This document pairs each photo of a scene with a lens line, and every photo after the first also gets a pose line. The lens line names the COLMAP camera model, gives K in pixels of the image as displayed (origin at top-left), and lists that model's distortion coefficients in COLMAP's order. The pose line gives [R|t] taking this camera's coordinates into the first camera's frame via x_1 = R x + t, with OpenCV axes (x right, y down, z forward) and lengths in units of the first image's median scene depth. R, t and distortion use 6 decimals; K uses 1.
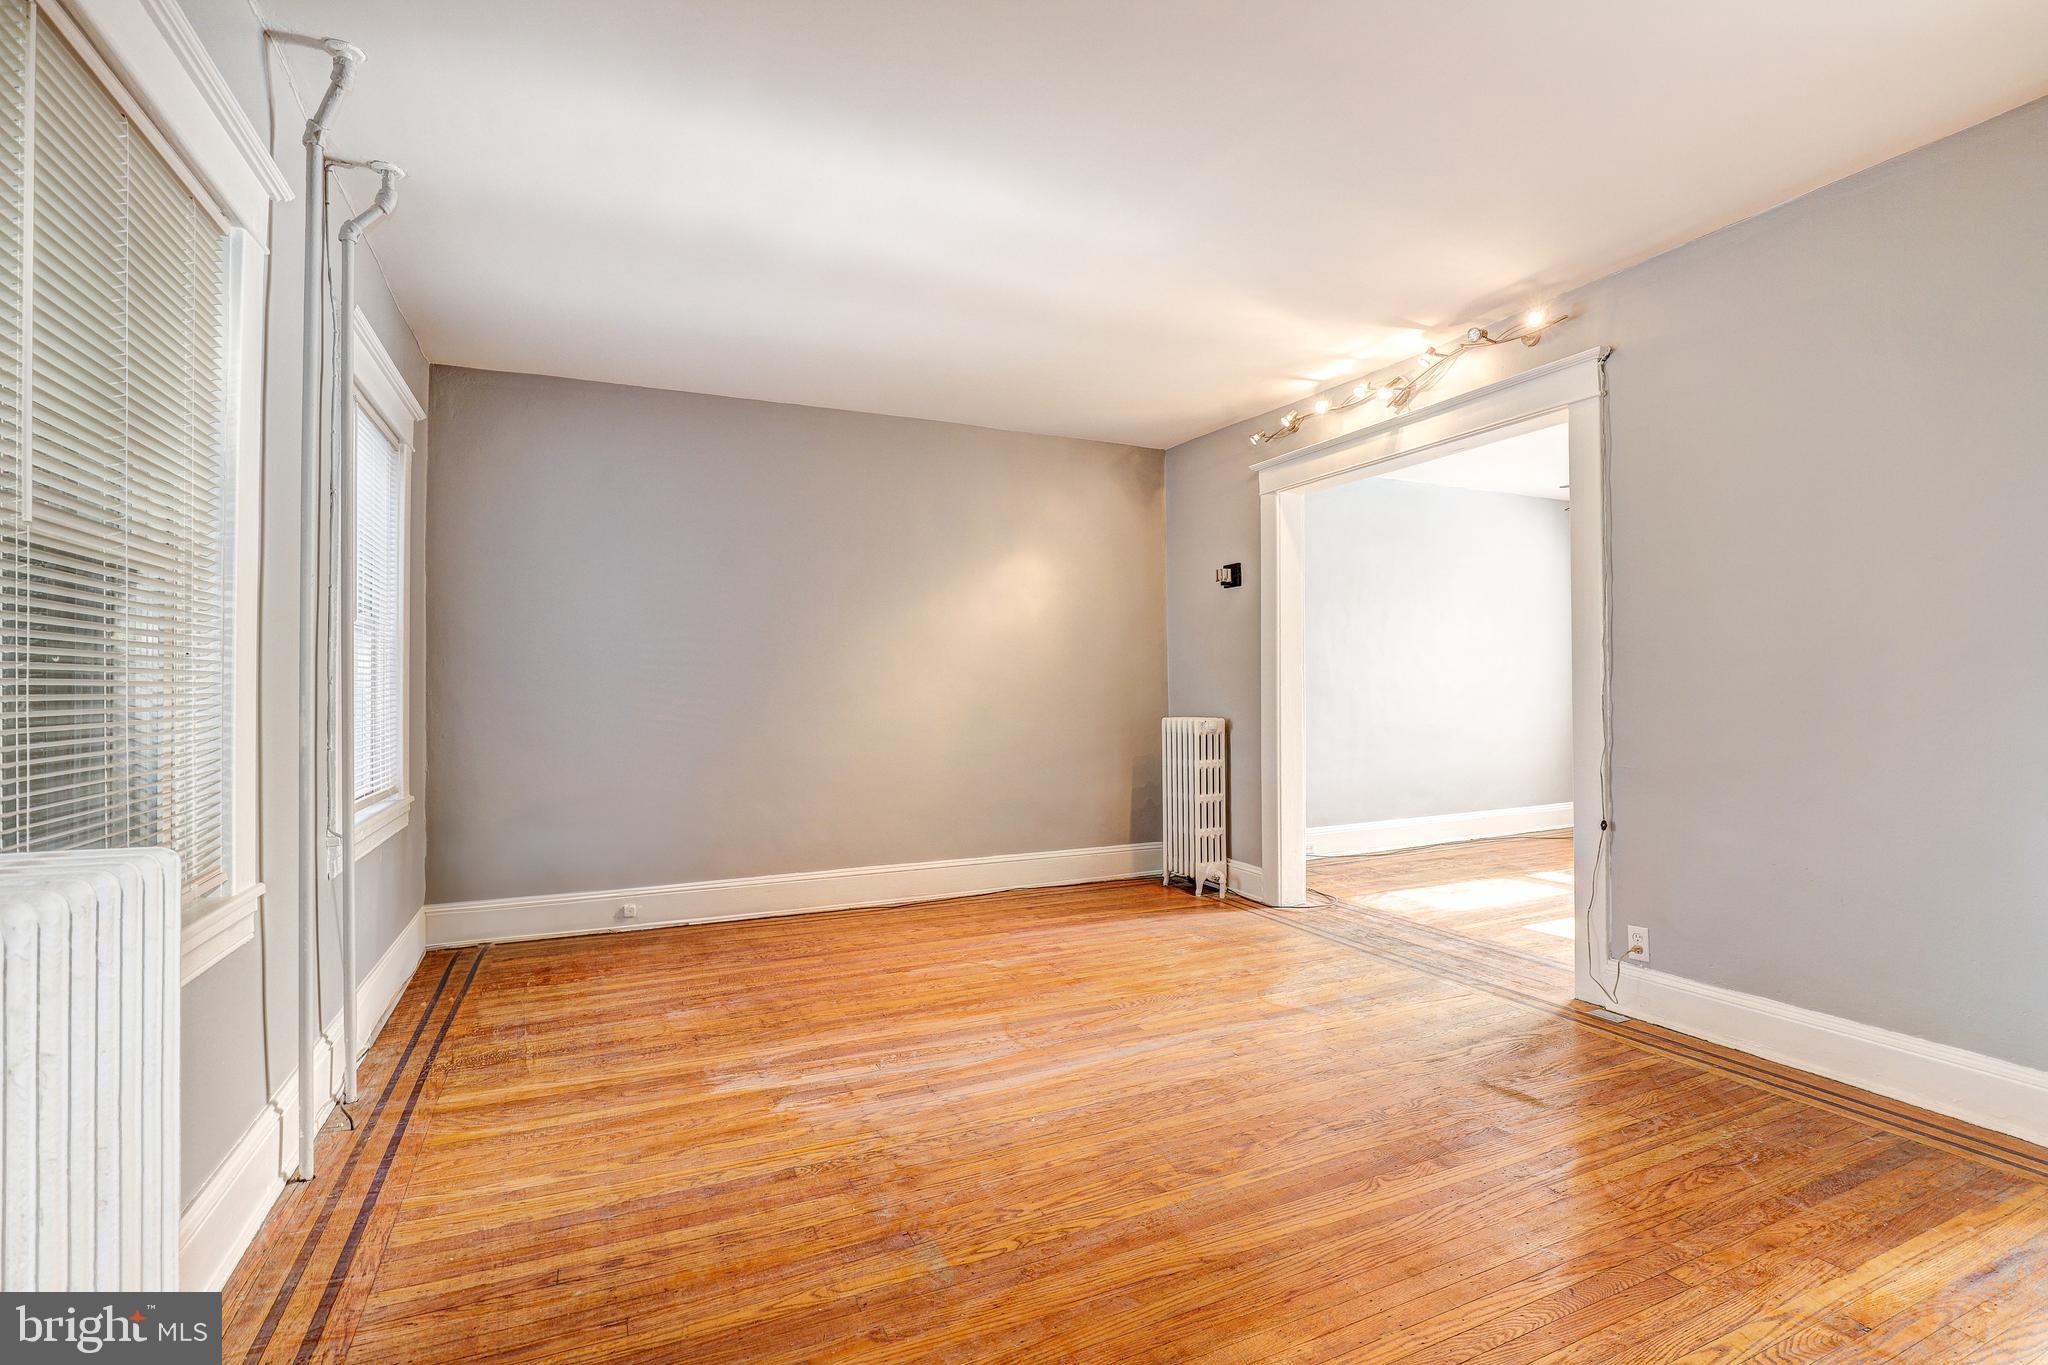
lens RADIAL K [[944.7, 0, 1019.8], [0, 944.7, 679.6], [0, 0, 1]] dist [-0.032557, 0.006056]
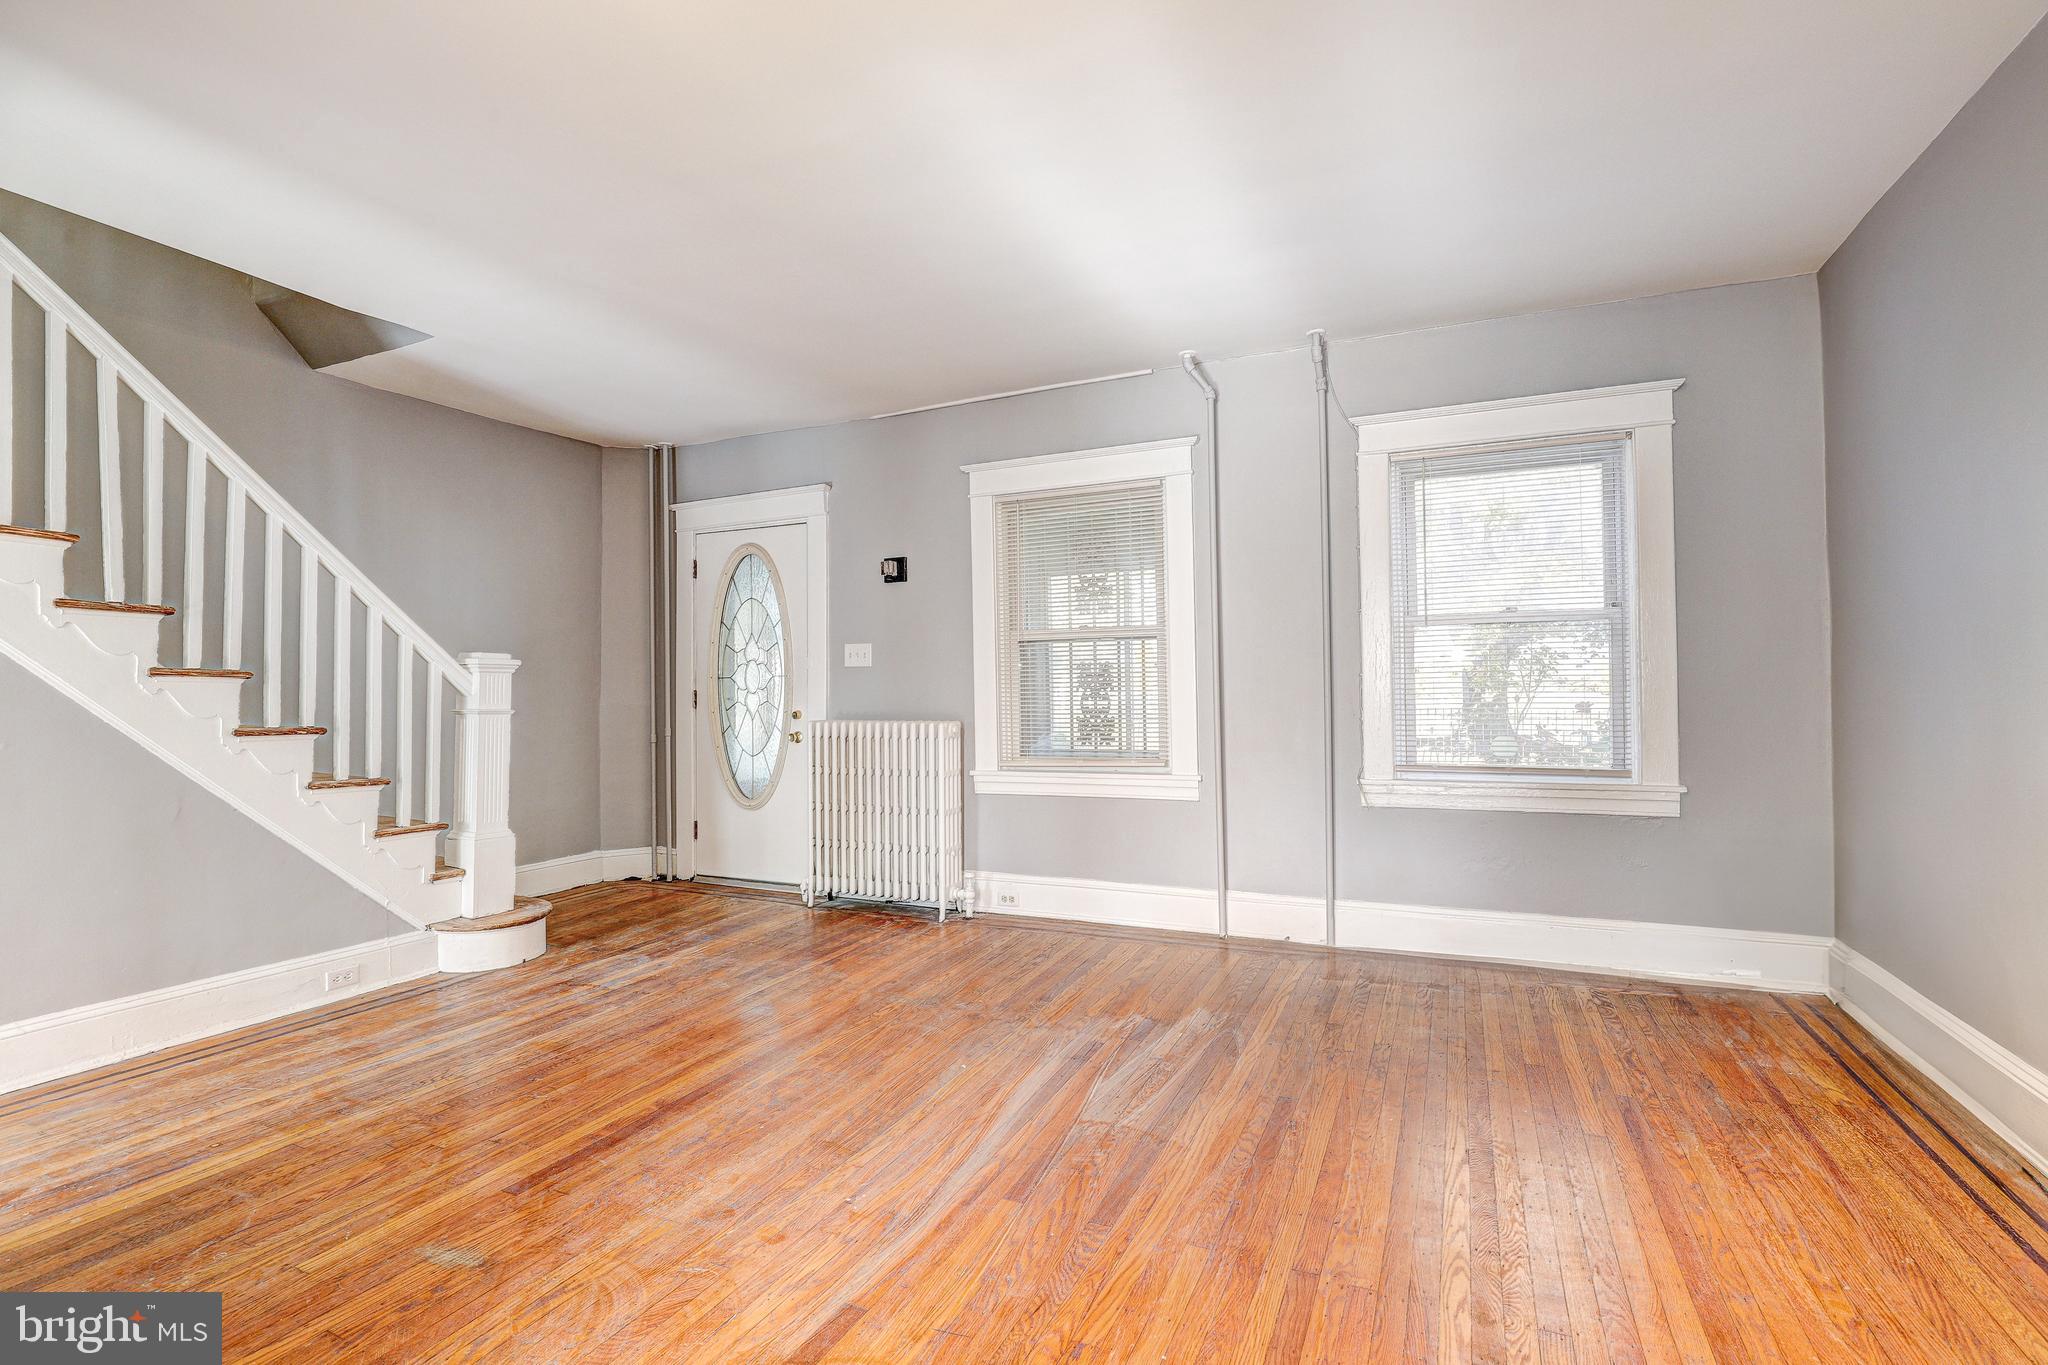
lens RADIAL K [[944.7, 0, 1028.1], [0, 944.7, 675.5], [0, 0, 1]] dist [-0.032557, 0.006056]
pose [[-0.757944, 0.005663, -0.652296, 0.625554], [0.023410, 0.999554, -0.018525, 0.020792], [0.651900, -0.029311, -0.757738, 1.745884]]
